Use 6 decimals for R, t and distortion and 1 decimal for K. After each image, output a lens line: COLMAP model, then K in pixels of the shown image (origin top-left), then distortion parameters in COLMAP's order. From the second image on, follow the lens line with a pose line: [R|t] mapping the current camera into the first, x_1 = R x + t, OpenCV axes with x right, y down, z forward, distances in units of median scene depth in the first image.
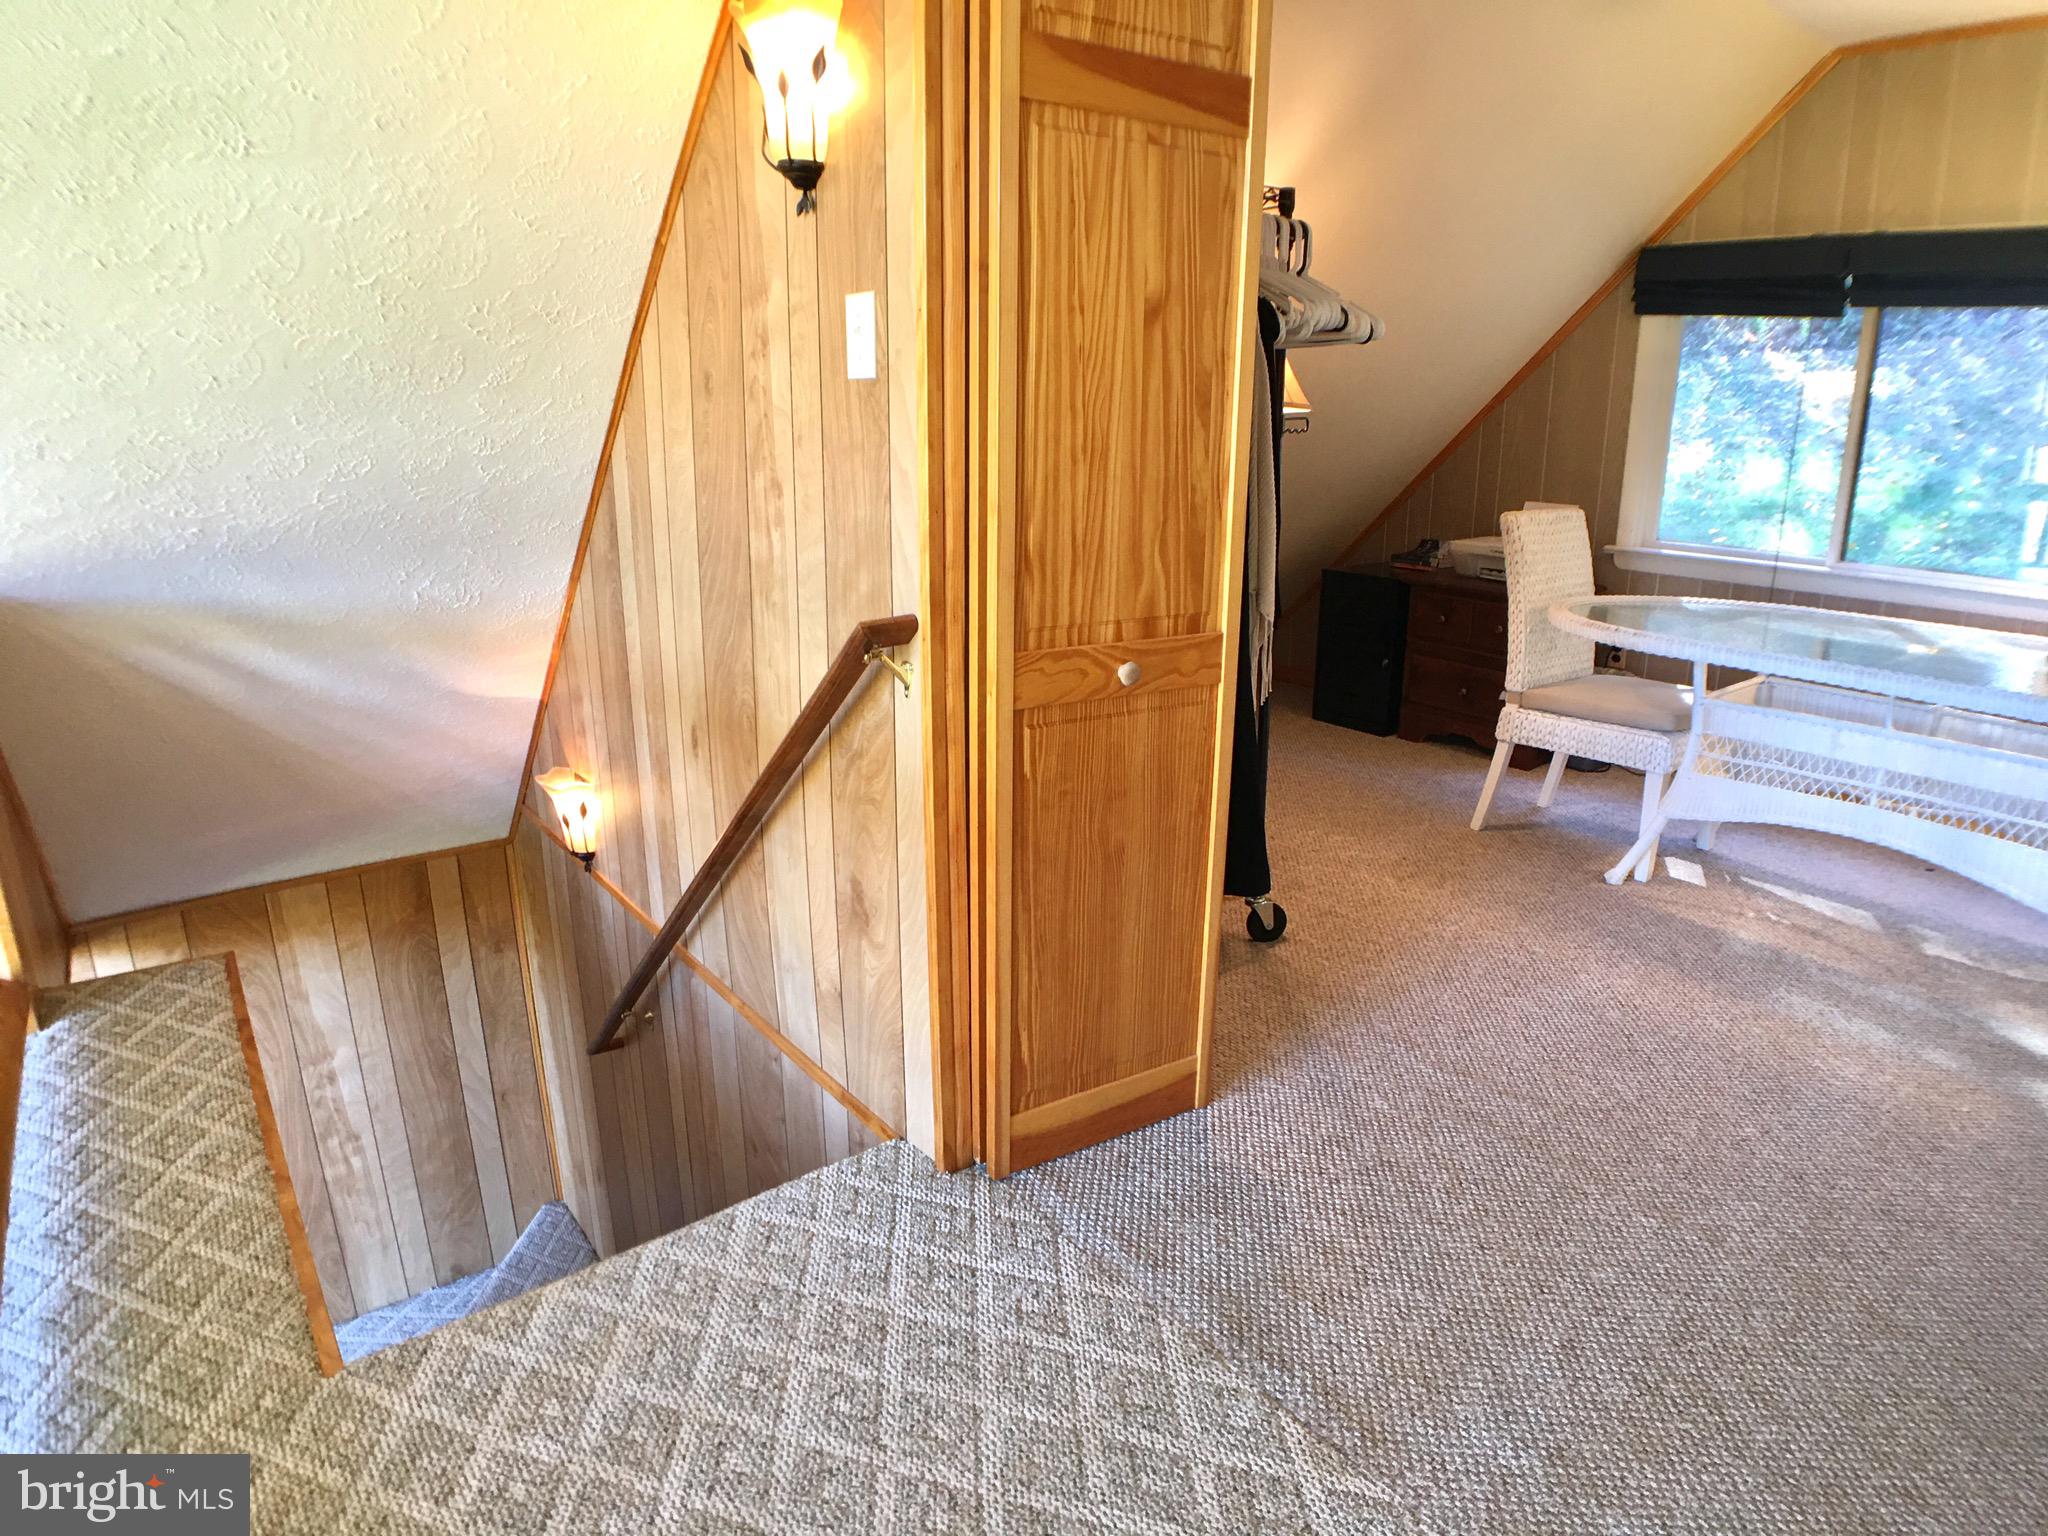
lens RADIAL K [[1194.6, 0, 1028.3], [0, 1194.6, 758.5], [0, 0, 1]] dist [-0.087713, 0.009475]
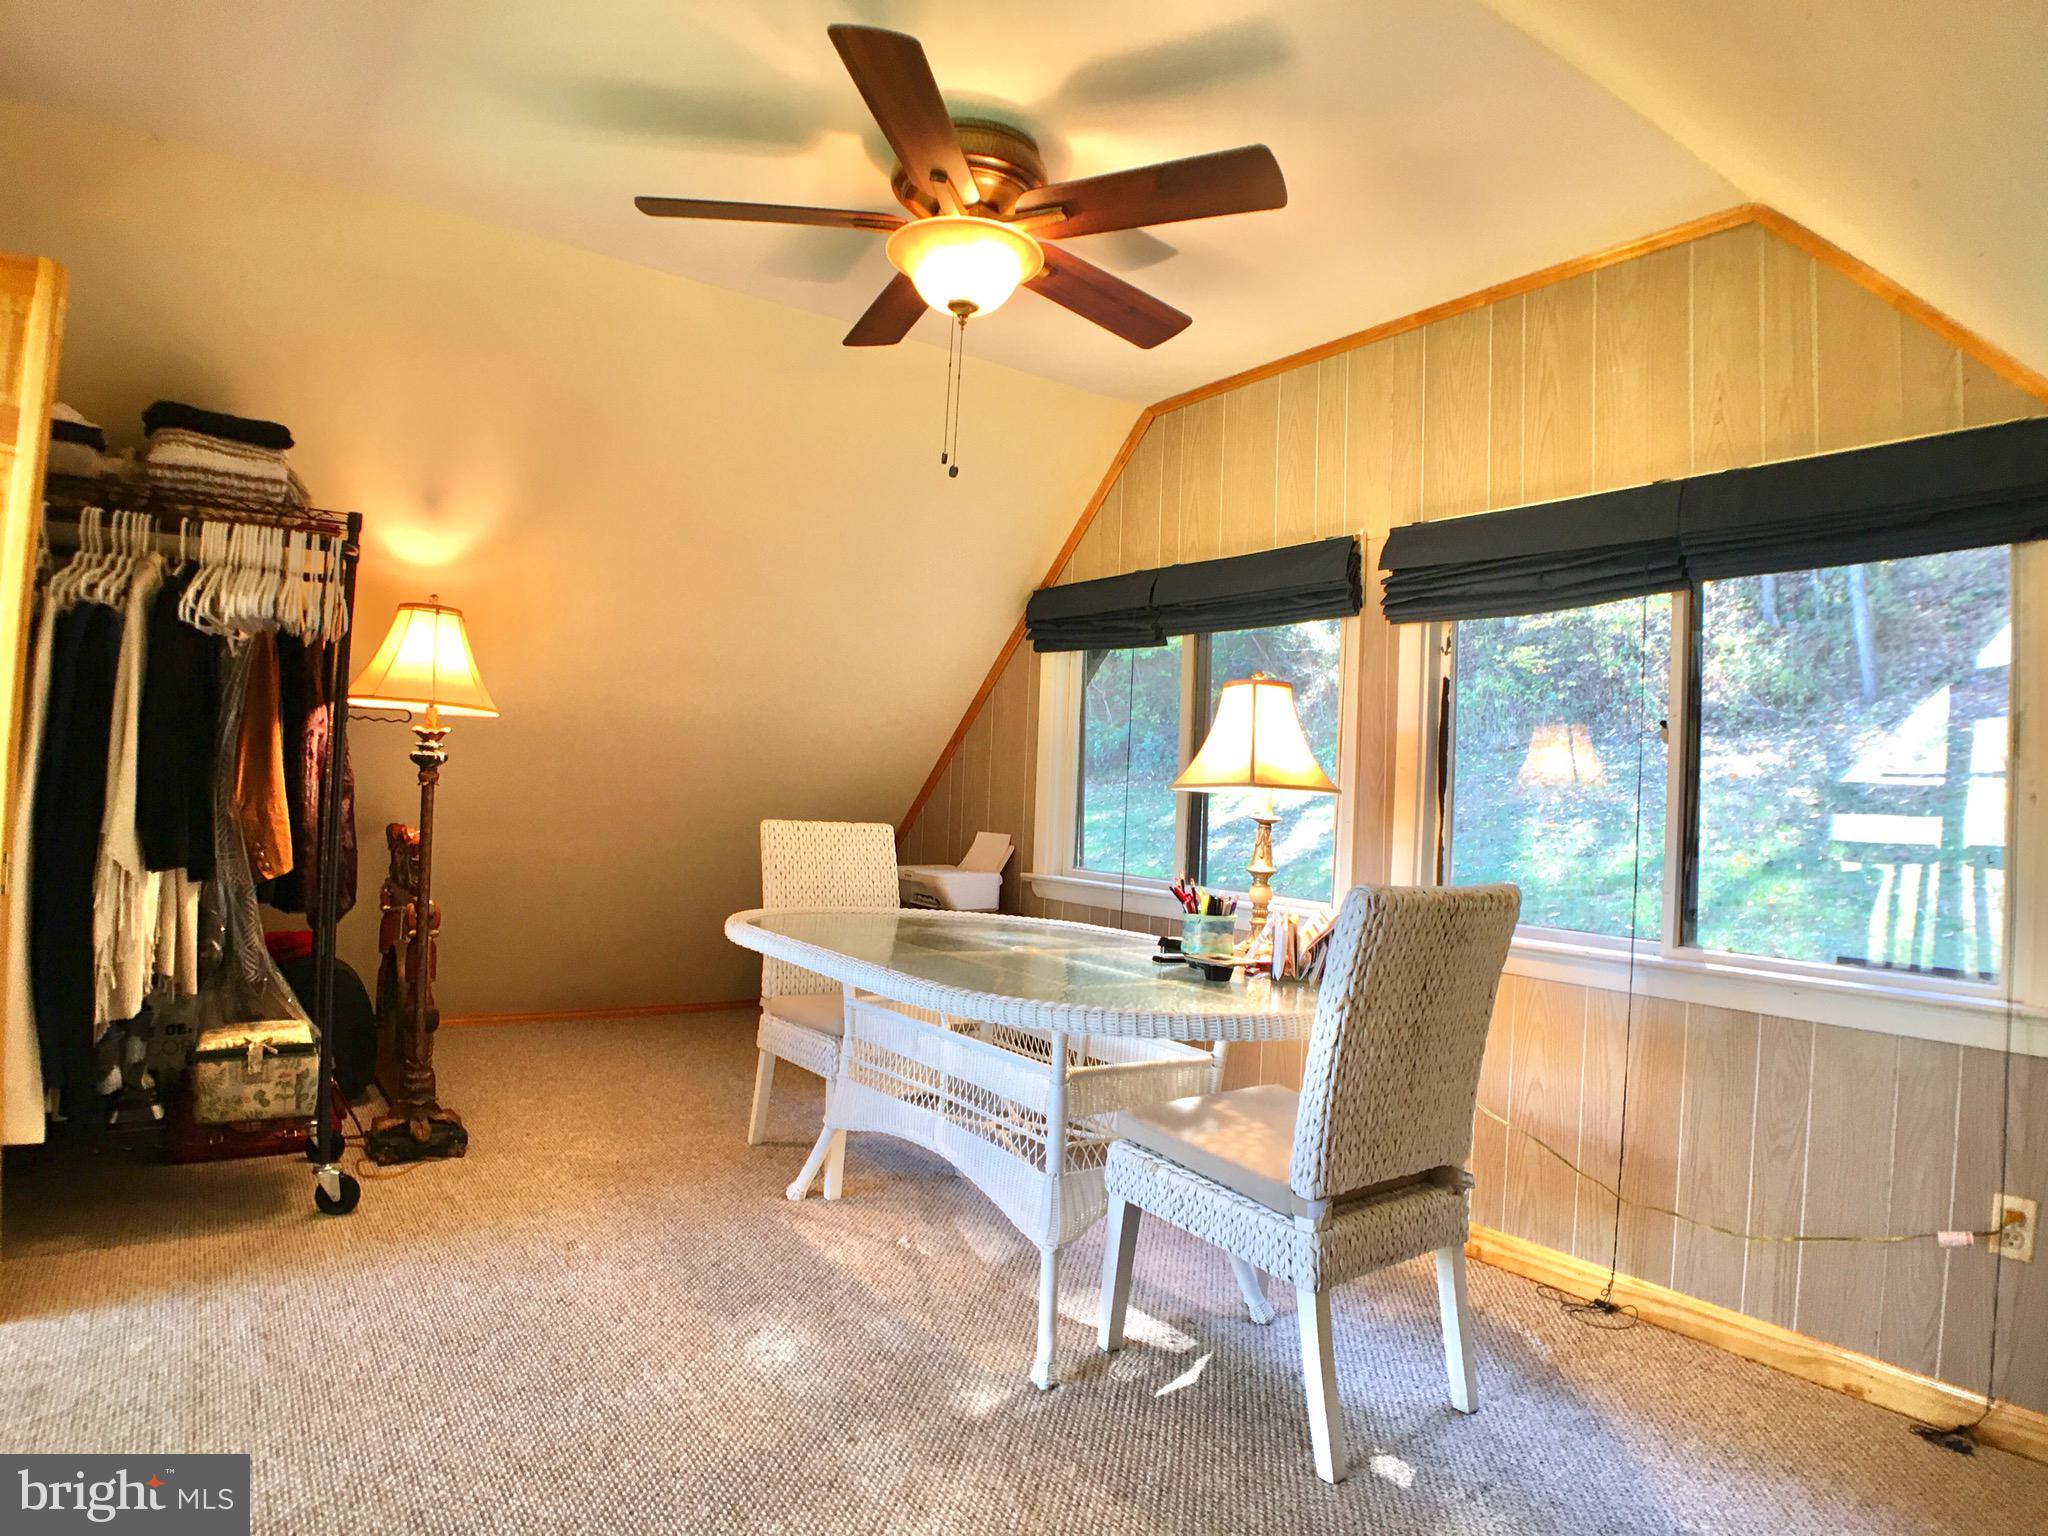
lens RADIAL K [[1194.6, 0, 1033.3], [0, 1194.6, 759.5], [0, 0, 1]] dist [-0.087713, 0.009475]
pose [[0.998380, 0.040571, -0.039890, 0.714392], [-0.050876, 0.950455, -0.306671, 0.050776], [0.025472, 0.308204, 0.950979, -0.002411]]
